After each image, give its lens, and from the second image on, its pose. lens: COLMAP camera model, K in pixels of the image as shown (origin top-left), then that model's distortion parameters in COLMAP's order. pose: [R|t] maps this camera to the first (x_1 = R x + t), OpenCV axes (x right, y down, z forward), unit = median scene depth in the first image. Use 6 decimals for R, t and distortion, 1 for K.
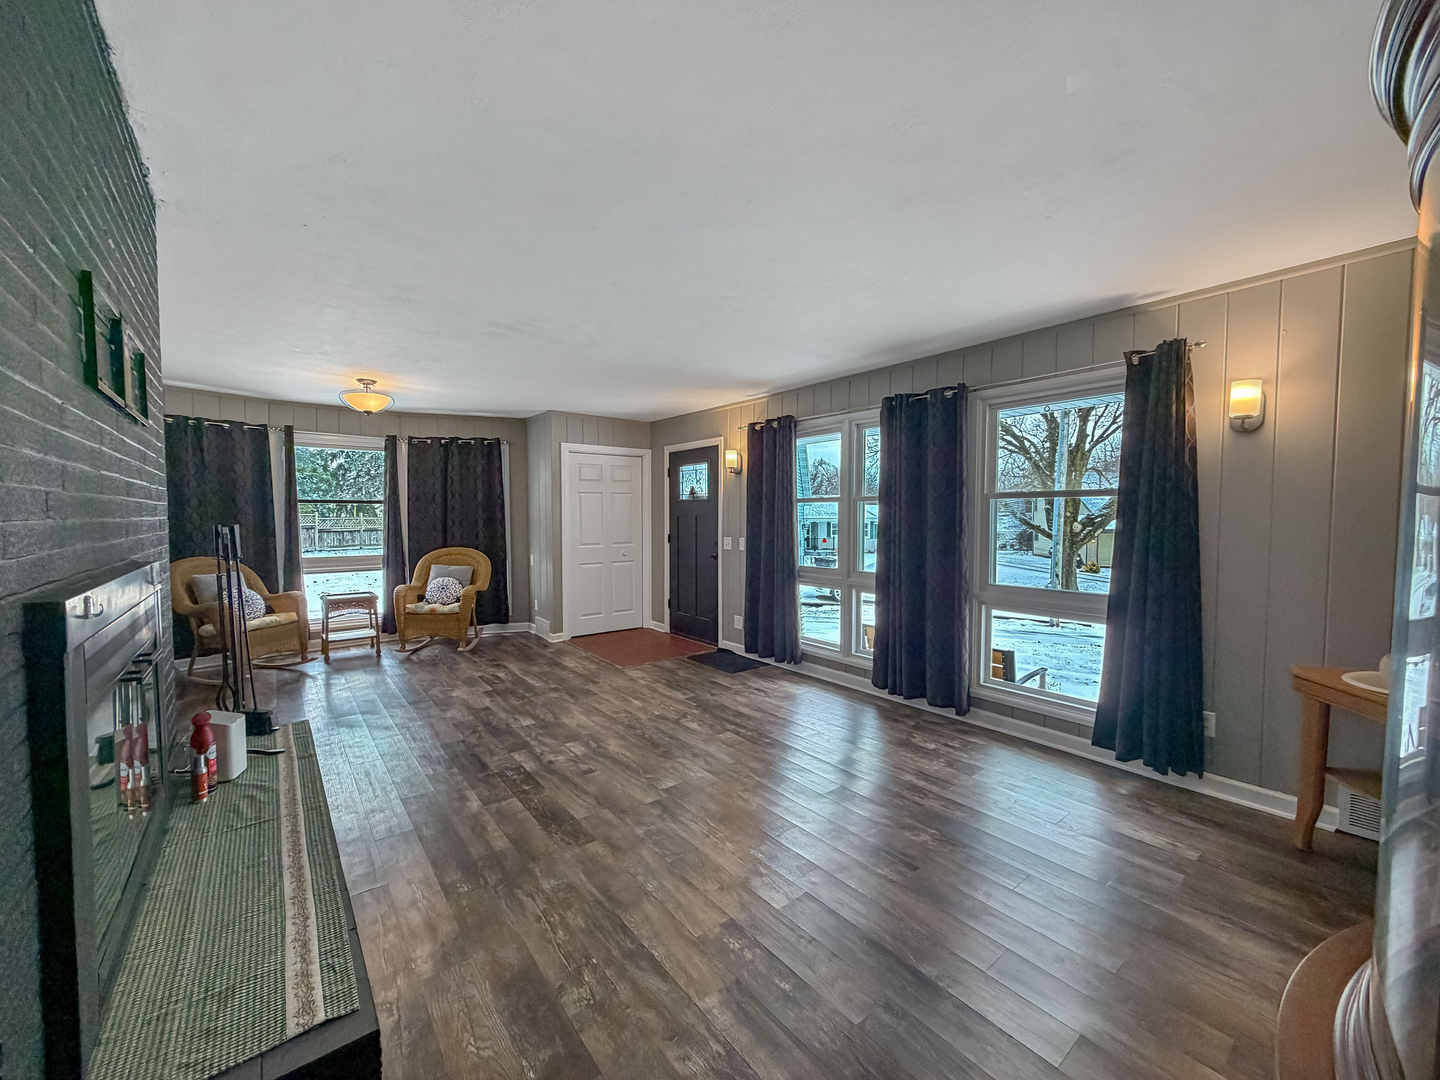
lens RADIAL K [[568.9, 0, 718.0], [0, 568.9, 539.2], [0, 0, 1]] dist [-0.000895, 0.000061]
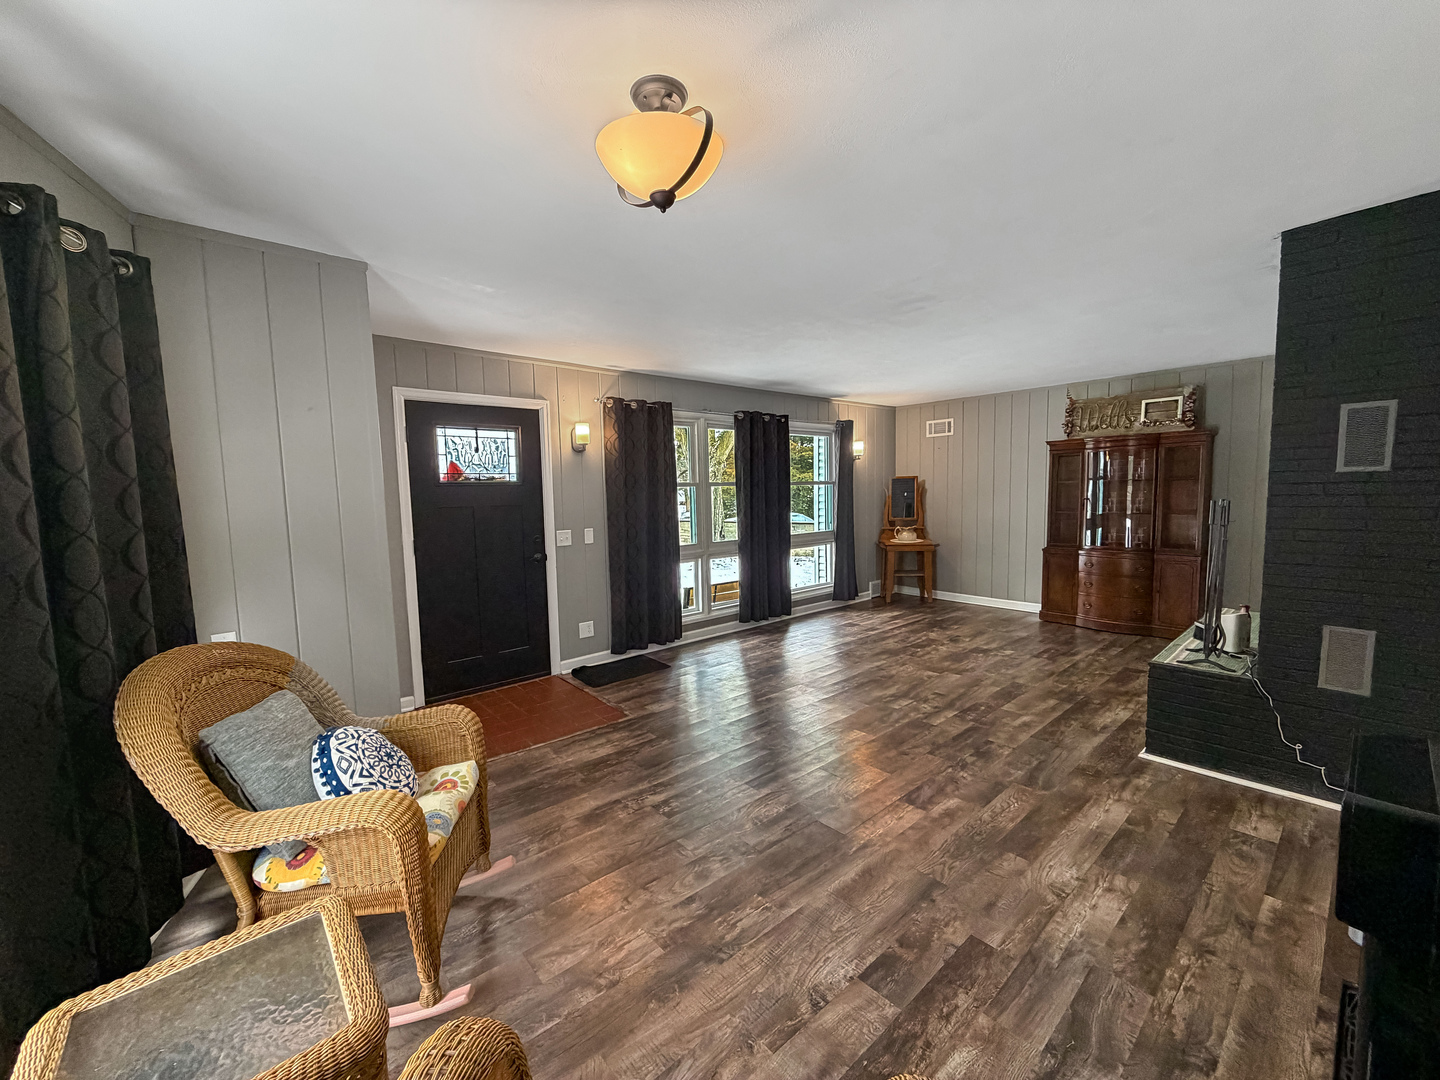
lens RADIAL K [[568.9, 0, 718.0], [0, 568.9, 539.2], [0, 0, 1]] dist [-0.000895, 0.000061]
pose [[-0.040075, -0.085574, 0.995525, -1.347355], [0.065966, 0.993926, 0.088092, -0.080898], [-0.997017, 0.069201, -0.034187, 1.396241]]
